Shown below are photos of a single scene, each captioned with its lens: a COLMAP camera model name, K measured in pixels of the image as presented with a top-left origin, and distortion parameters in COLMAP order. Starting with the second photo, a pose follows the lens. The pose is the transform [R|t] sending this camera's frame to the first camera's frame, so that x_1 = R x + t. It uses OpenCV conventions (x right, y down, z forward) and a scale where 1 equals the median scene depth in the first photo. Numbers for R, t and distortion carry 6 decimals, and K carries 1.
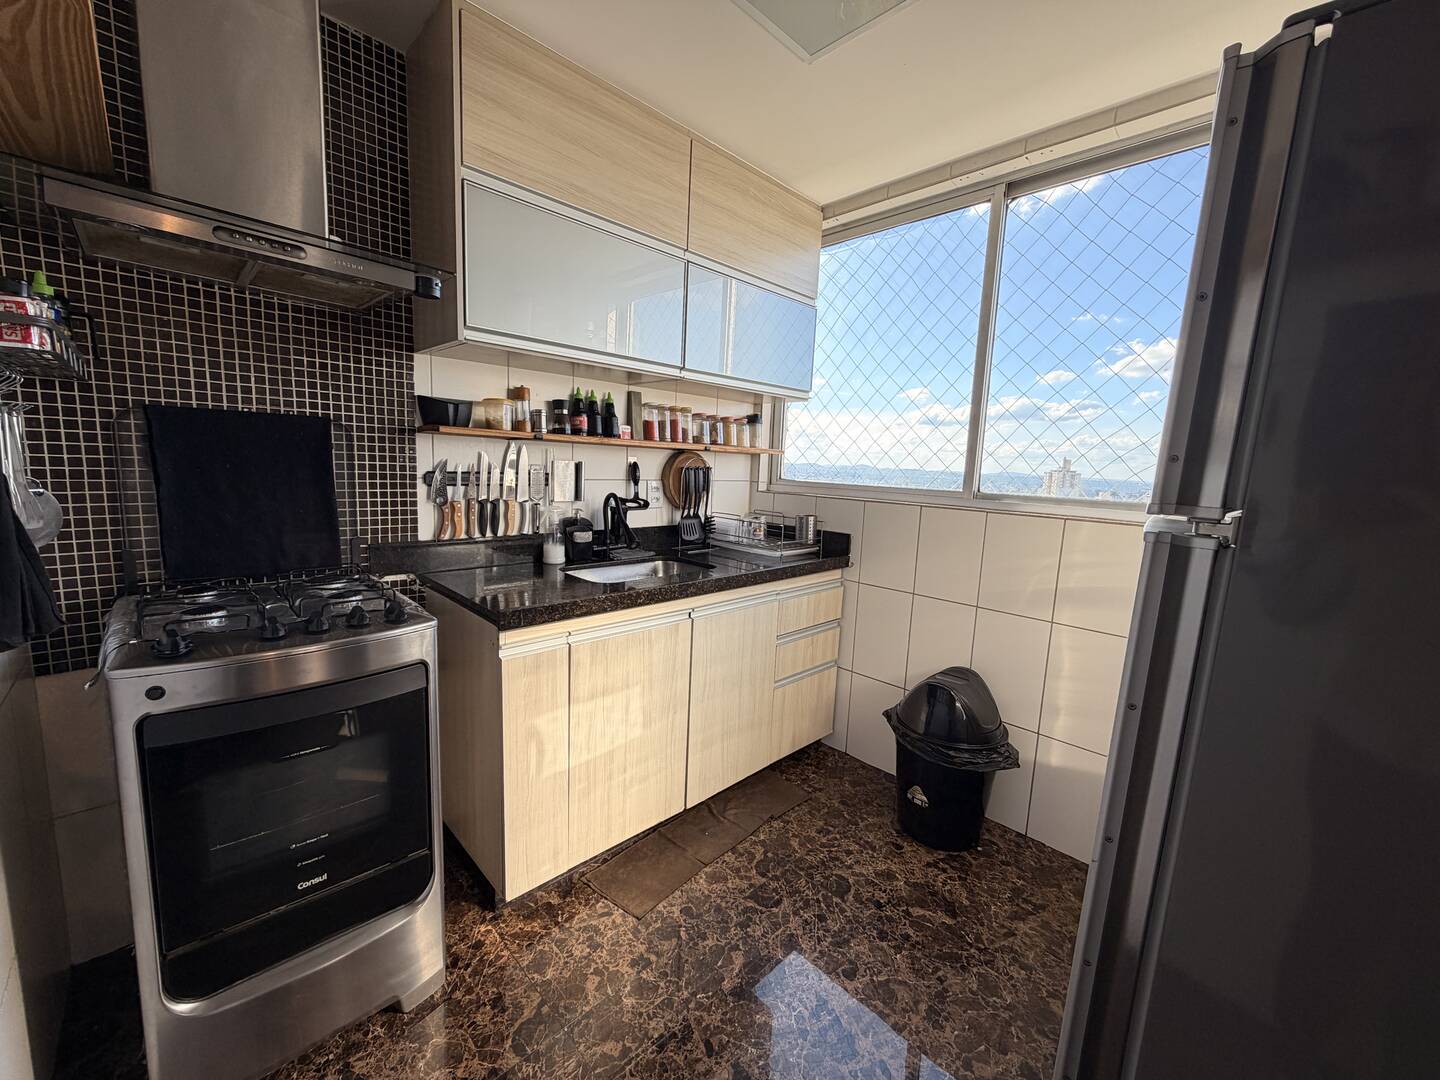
lens RADIAL K [[570.3, 0, 716.4], [0, 570.3, 541.3], [0, 0, 1]] dist [-0.002369, 0.000111]
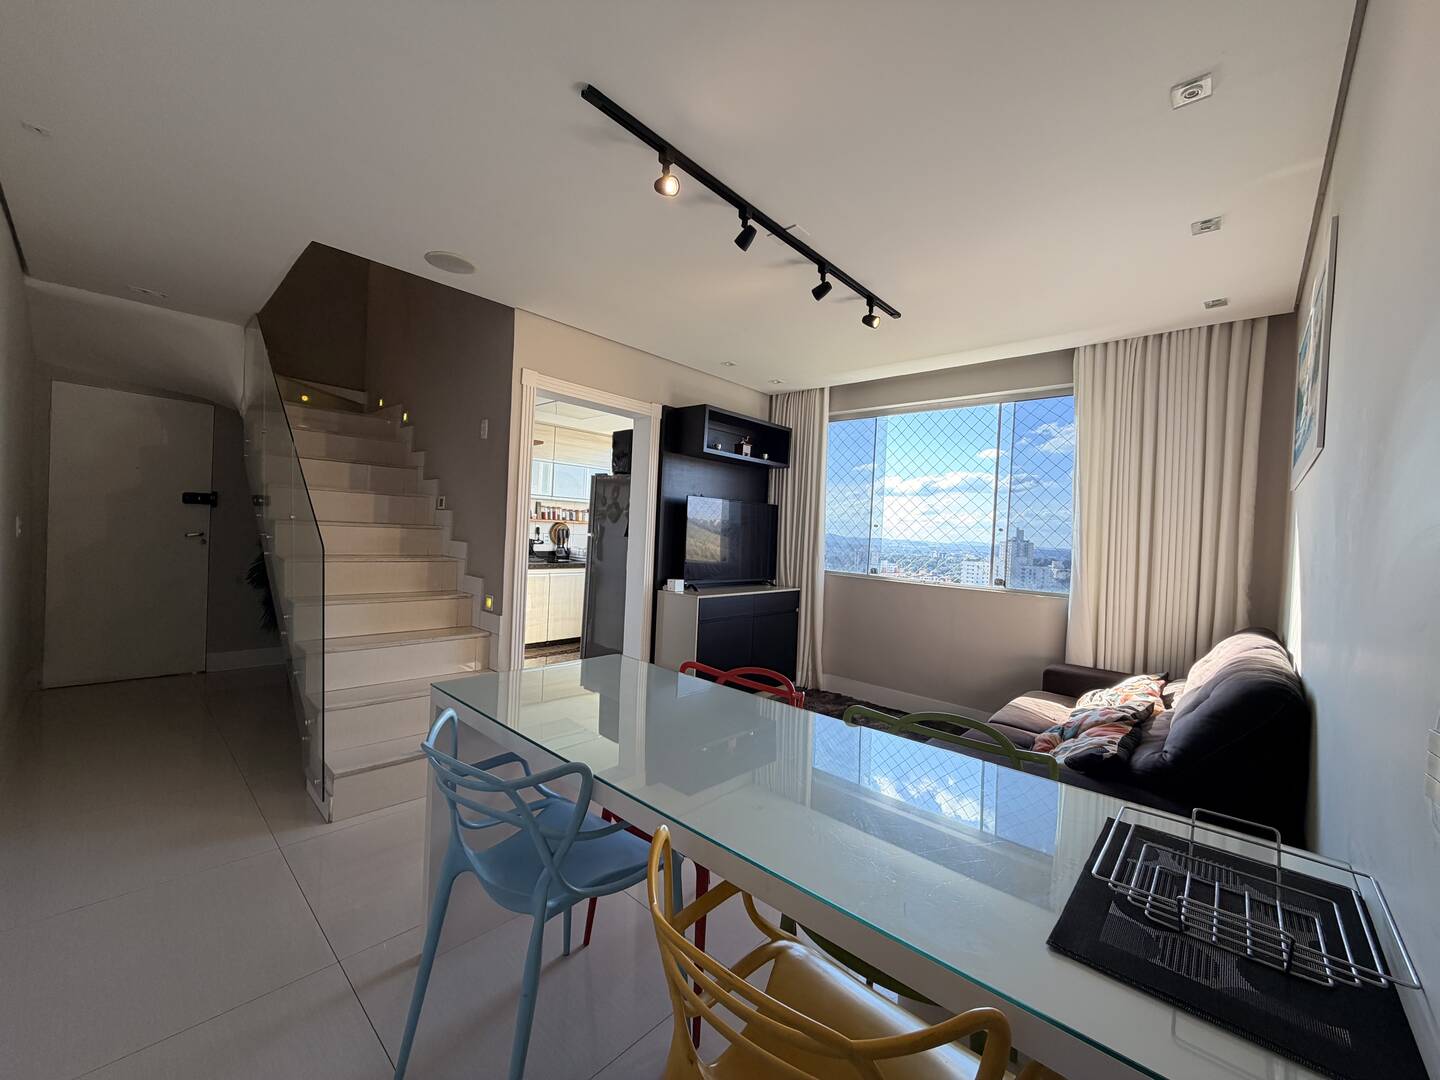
lens RADIAL K [[570.3, 0, 709.2], [0, 570.3, 538.9], [0, 0, 1]] dist [-0.002369, 0.000111]
pose [[0.998883, 0.005396, 0.046941, 0.617657], [0.000421, 0.992401, -0.123049, 0.288232], [-0.047249, 0.122931, 0.991290, -1.968811]]
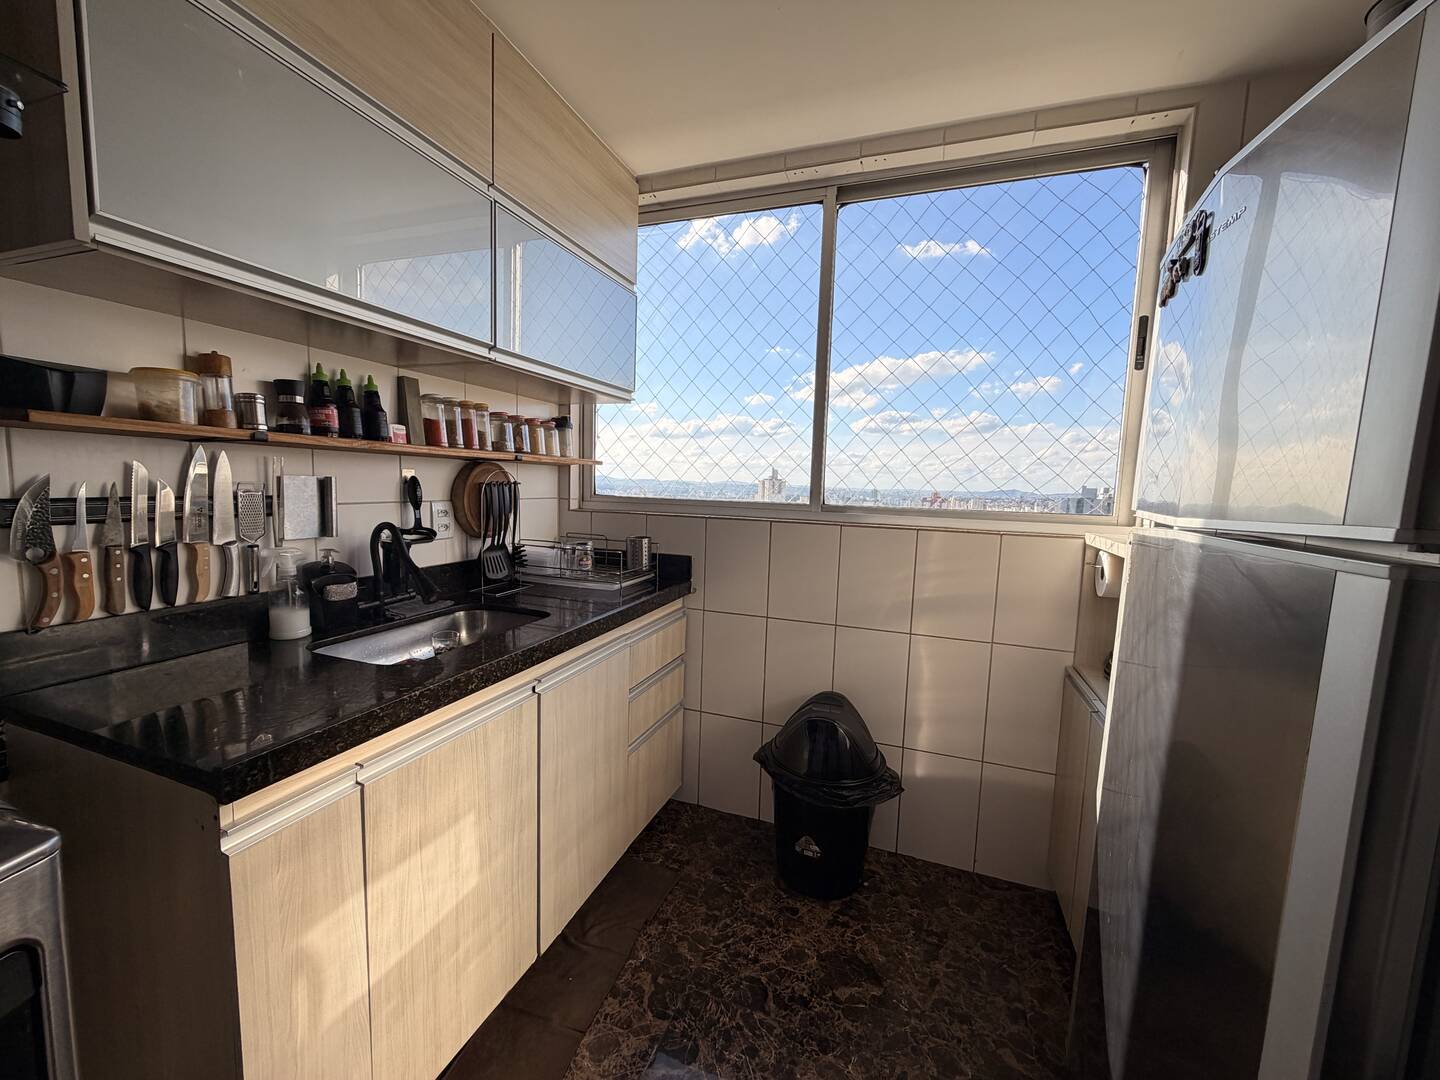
lens RADIAL K [[570.3, 0, 716.1], [0, 570.3, 540.9], [0, 0, 1]] dist [-0.002369, 0.000111]
pose [[0.902615, -0.056877, 0.426675, -0.122744], [0.065287, 0.997853, -0.005096, -0.034582], [-0.425470, 0.032456, 0.904390, 0.224636]]
